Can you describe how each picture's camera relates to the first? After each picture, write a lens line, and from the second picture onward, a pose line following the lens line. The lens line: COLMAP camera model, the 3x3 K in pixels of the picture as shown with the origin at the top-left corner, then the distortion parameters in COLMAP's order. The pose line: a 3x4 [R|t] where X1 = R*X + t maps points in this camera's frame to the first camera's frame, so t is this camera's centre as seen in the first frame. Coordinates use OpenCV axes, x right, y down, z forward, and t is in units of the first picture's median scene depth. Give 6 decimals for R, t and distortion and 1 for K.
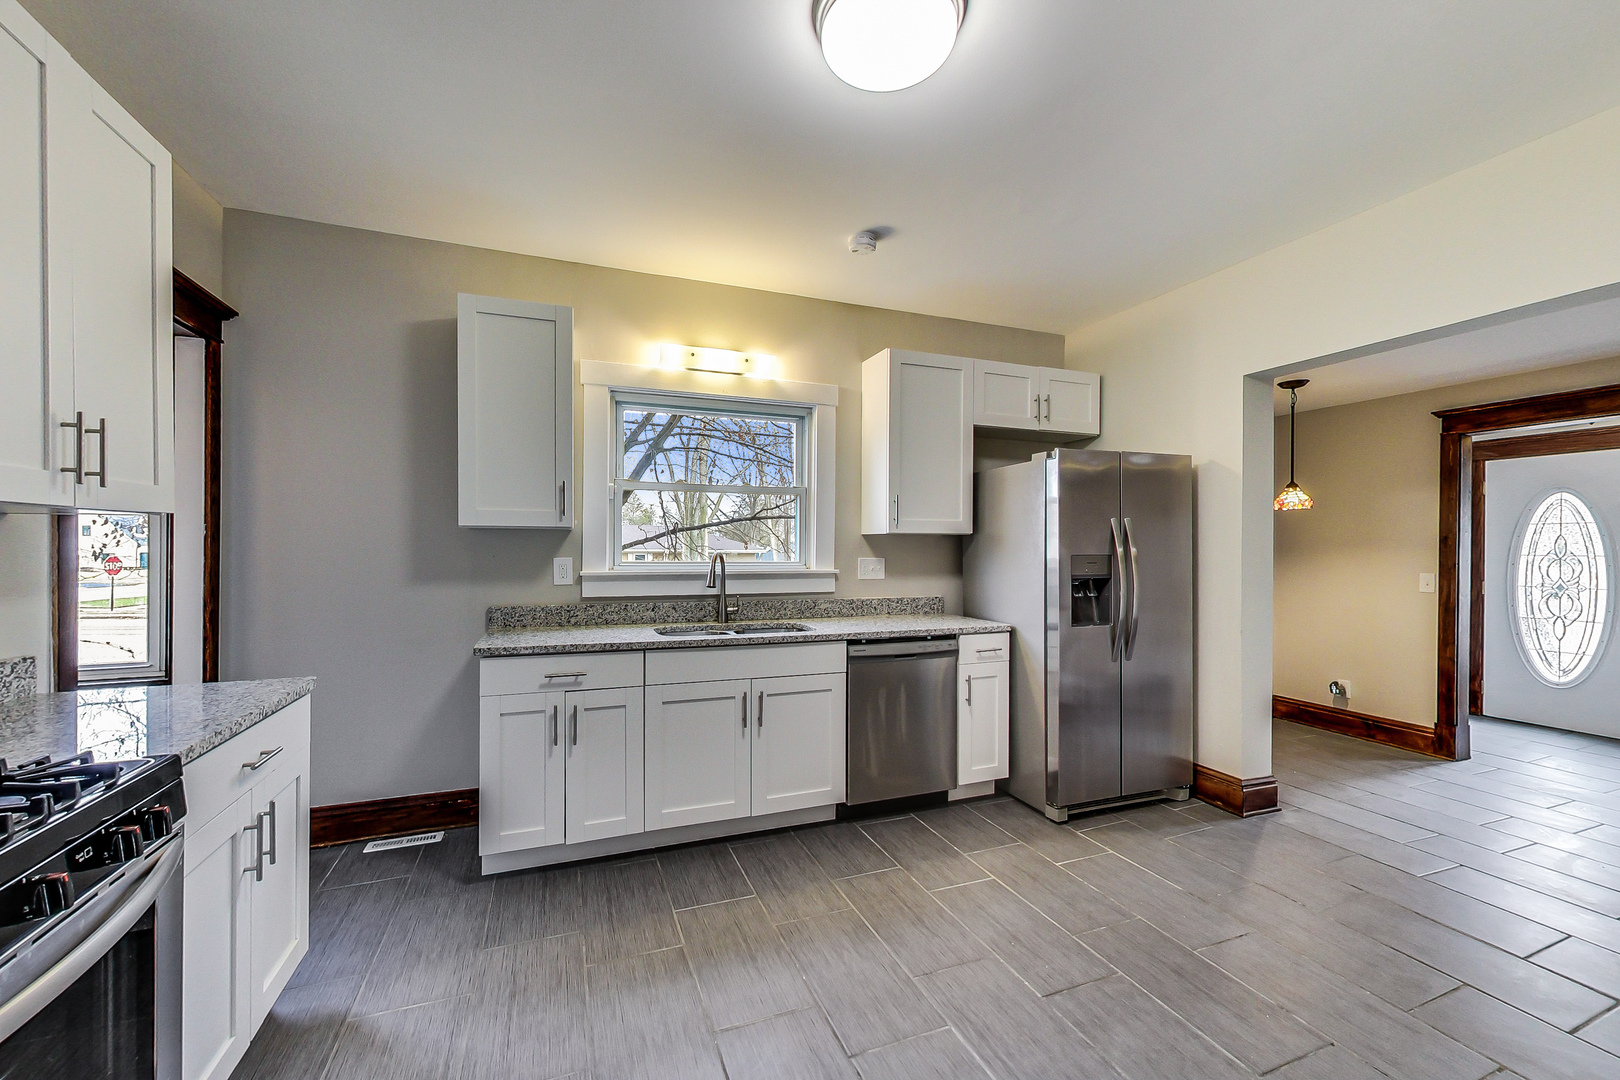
lens RADIAL K [[643.4, 0, 814.8], [0, 643.4, 533.3], [0, 0, 1]] dist [0.003788, 0.000023]
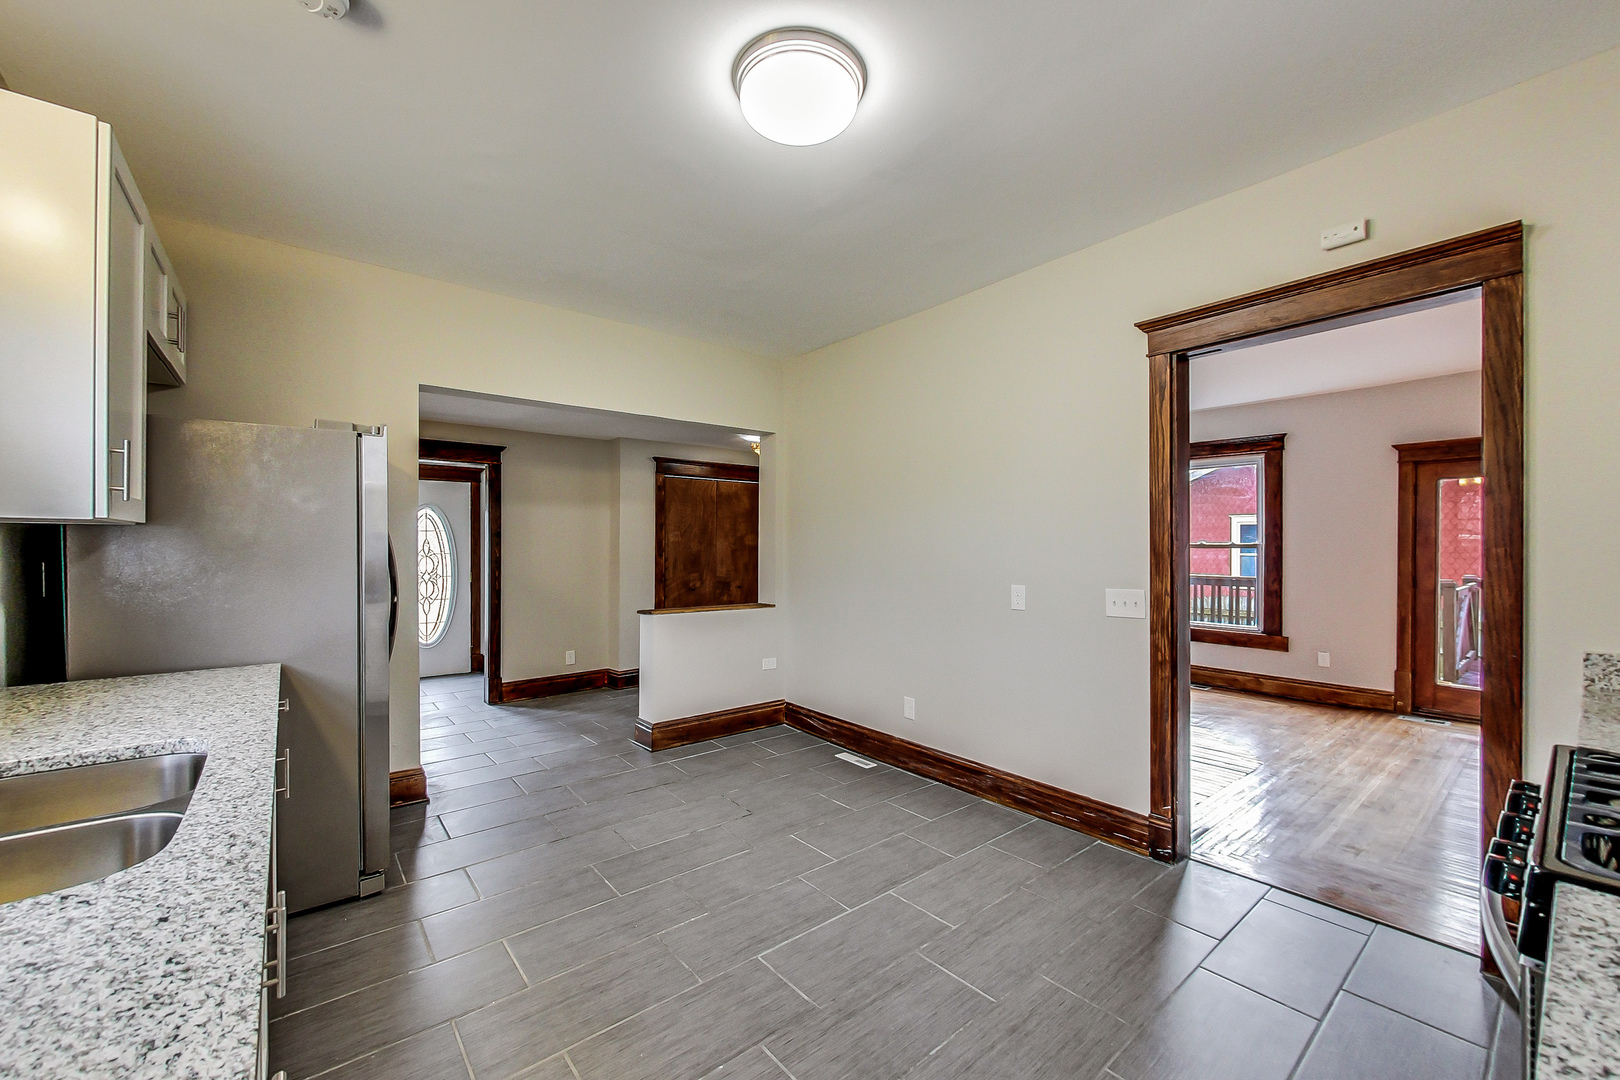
lens RADIAL K [[643.4, 0, 801.0], [0, 643.4, 550.4], [0, 0, 1]] dist [0.003788, 0.000023]
pose [[-0.291449, -0.004911, 0.956574, -0.546615], [-0.014279, 0.999898, 0.000783, 0.017450], [-0.956480, -0.013431, -0.291490, 0.754725]]
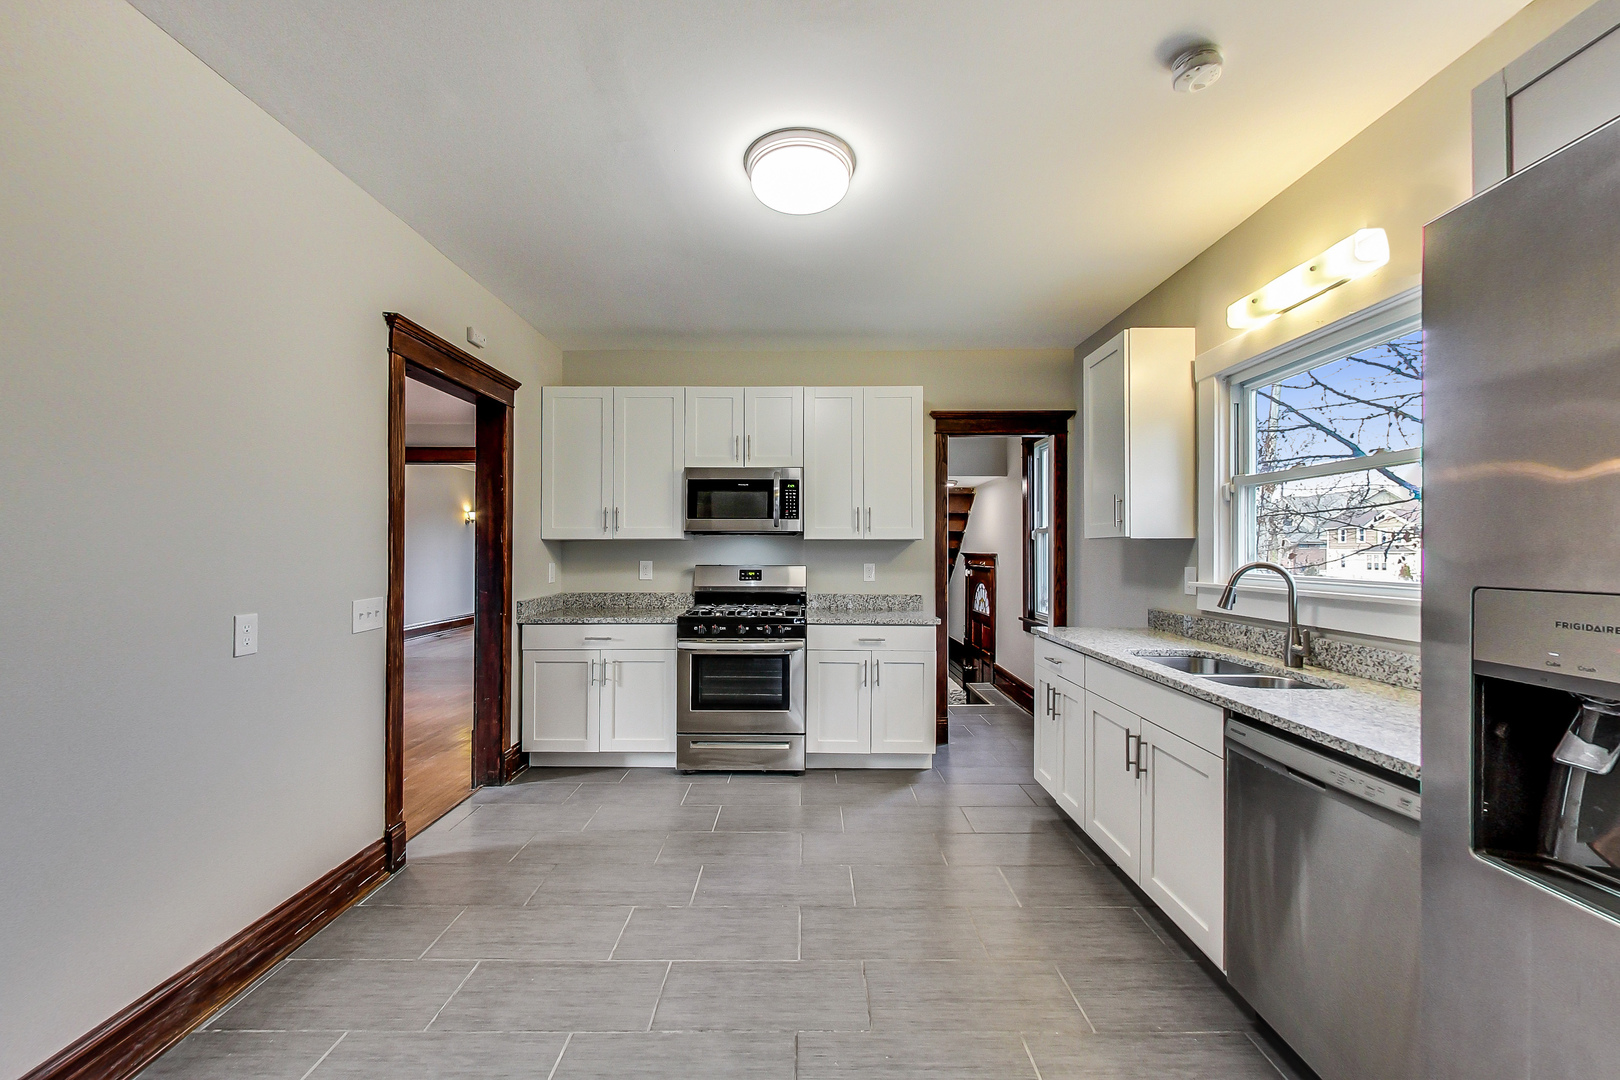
lens RADIAL K [[643.4, 0, 806.7], [0, 643.4, 550.9], [0, 0, 1]] dist [0.003788, 0.000023]
pose [[-0.366237, -0.005780, -0.930504, 0.770723], [0.008725, 0.999915, -0.009646, 0.018970], [0.930481, -0.011651, -0.366155, 0.859504]]
